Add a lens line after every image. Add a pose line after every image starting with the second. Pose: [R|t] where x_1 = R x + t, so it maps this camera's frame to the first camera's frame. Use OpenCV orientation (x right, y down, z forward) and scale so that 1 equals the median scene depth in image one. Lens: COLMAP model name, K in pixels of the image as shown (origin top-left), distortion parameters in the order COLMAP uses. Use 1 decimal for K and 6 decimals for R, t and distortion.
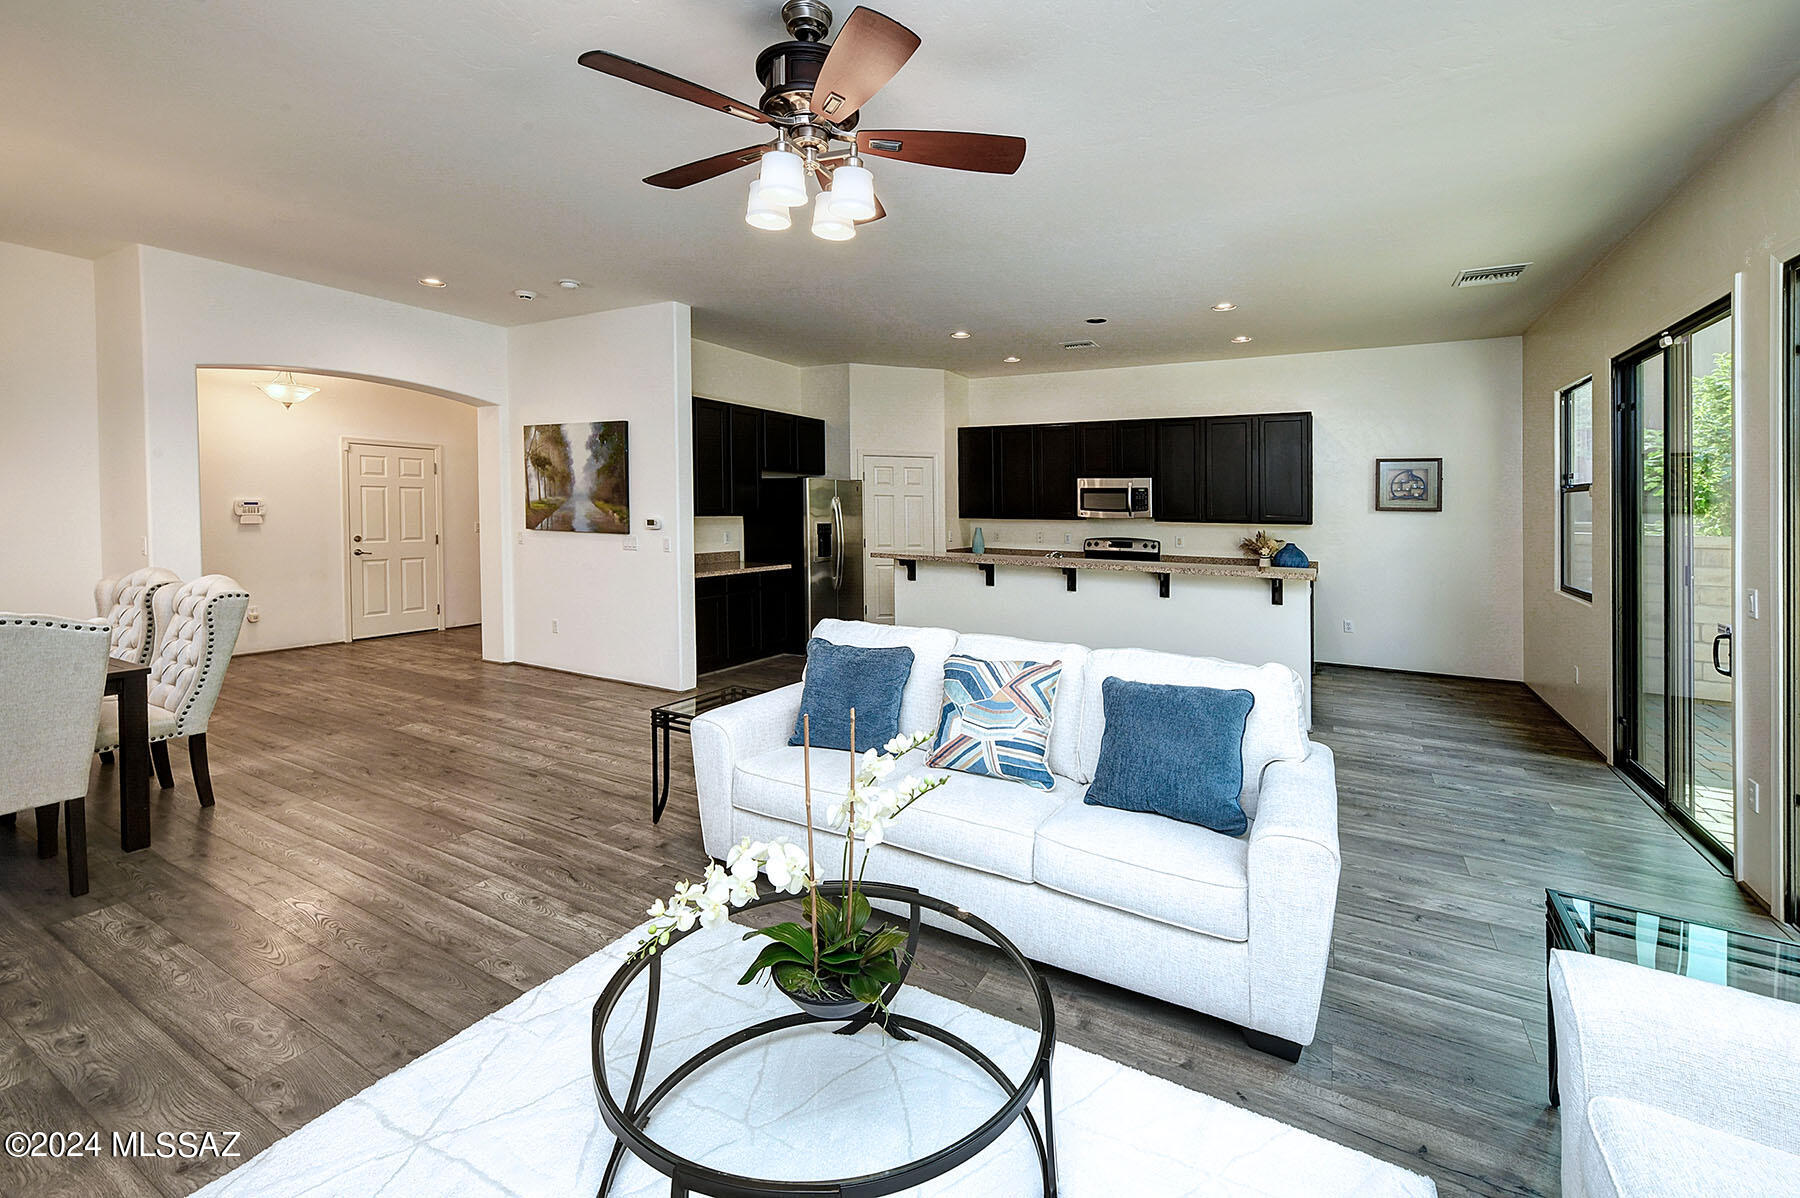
lens RADIAL K [[800.5, 0, 842.5], [0, 800.5, 493.6], [0, 0, 1]] dist [0.030292, 0.000533]
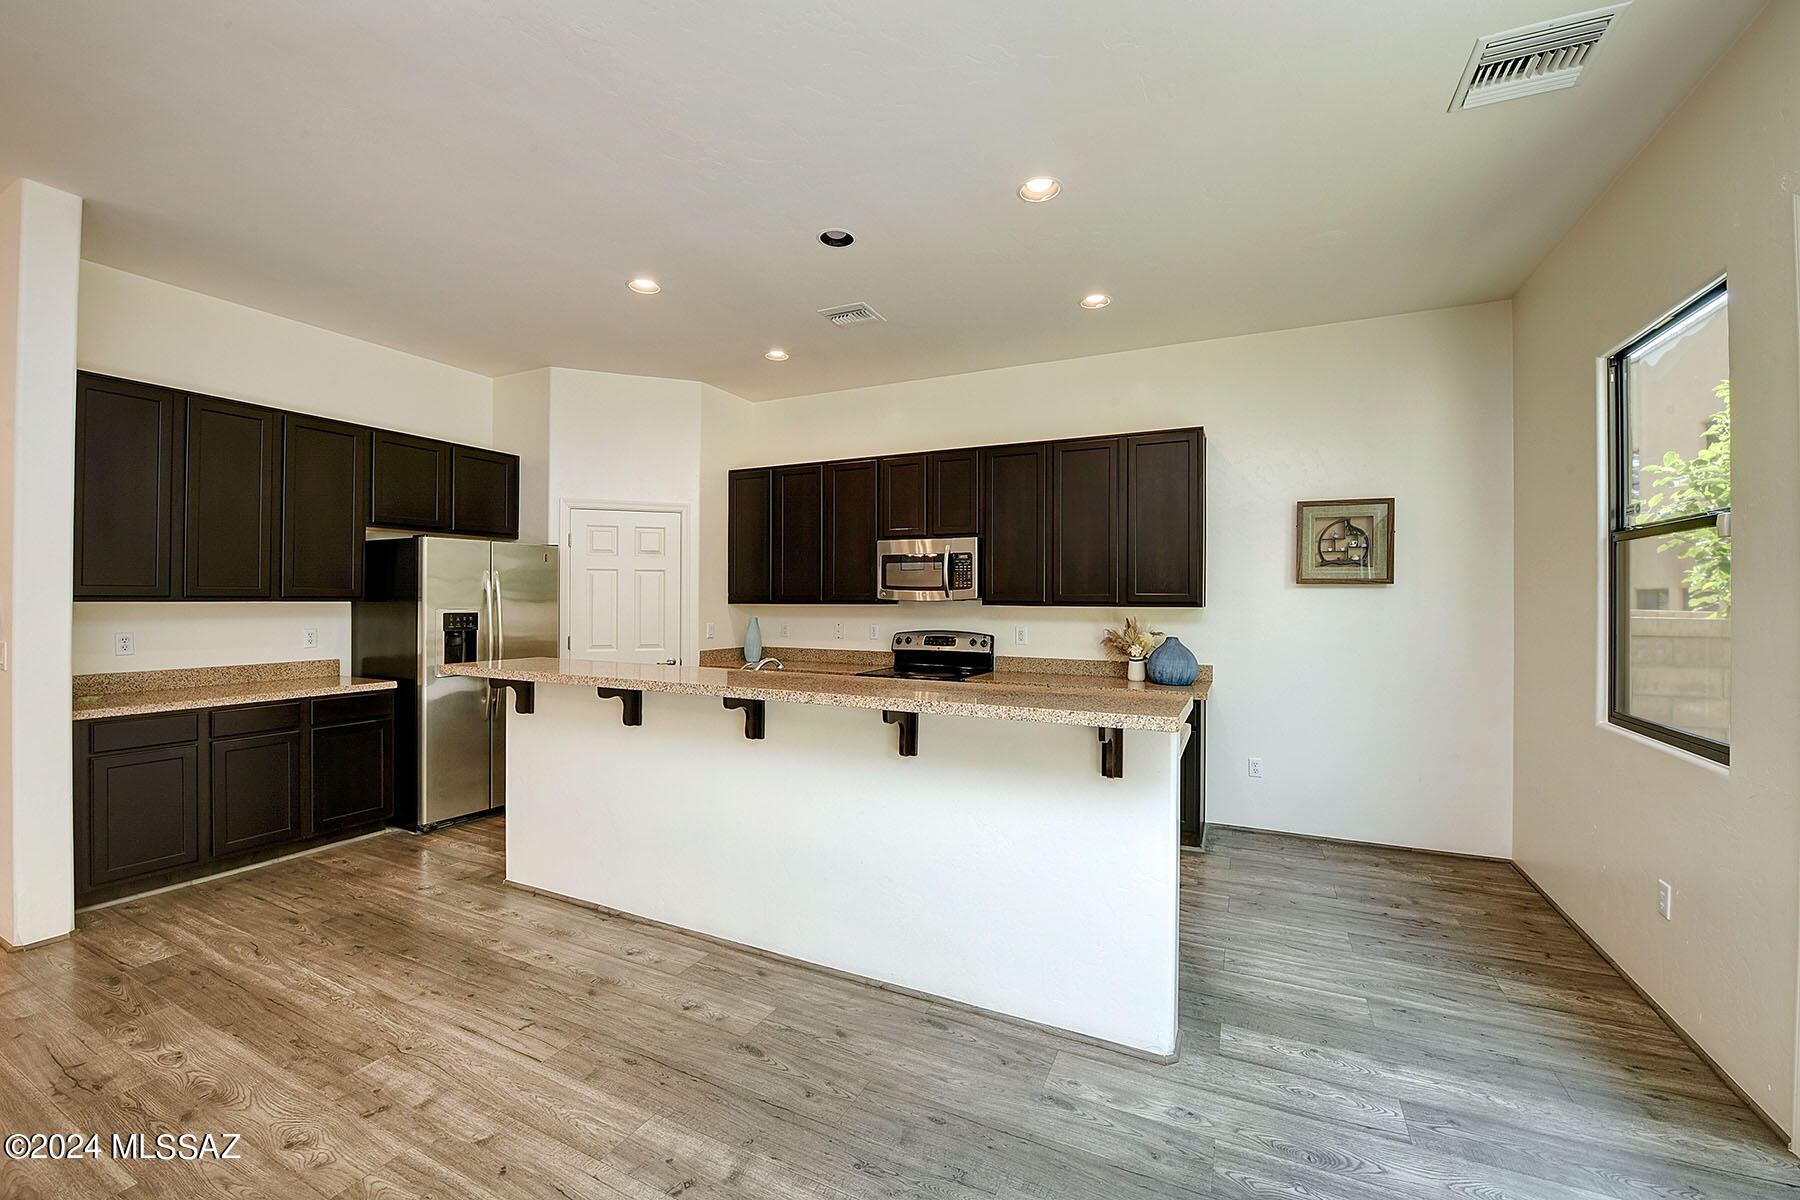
lens RADIAL K [[747.6, 0, 917.1], [0, 747.6, 601.0], [0, 0, 1]] dist [-0.007287, 0.000035]
pose [[0.991946, -0.006838, 0.126480, 0.268800], [0.004132, 0.999757, 0.021649, 0.018837], [-0.126597, -0.020952, 0.991733, 0.425665]]
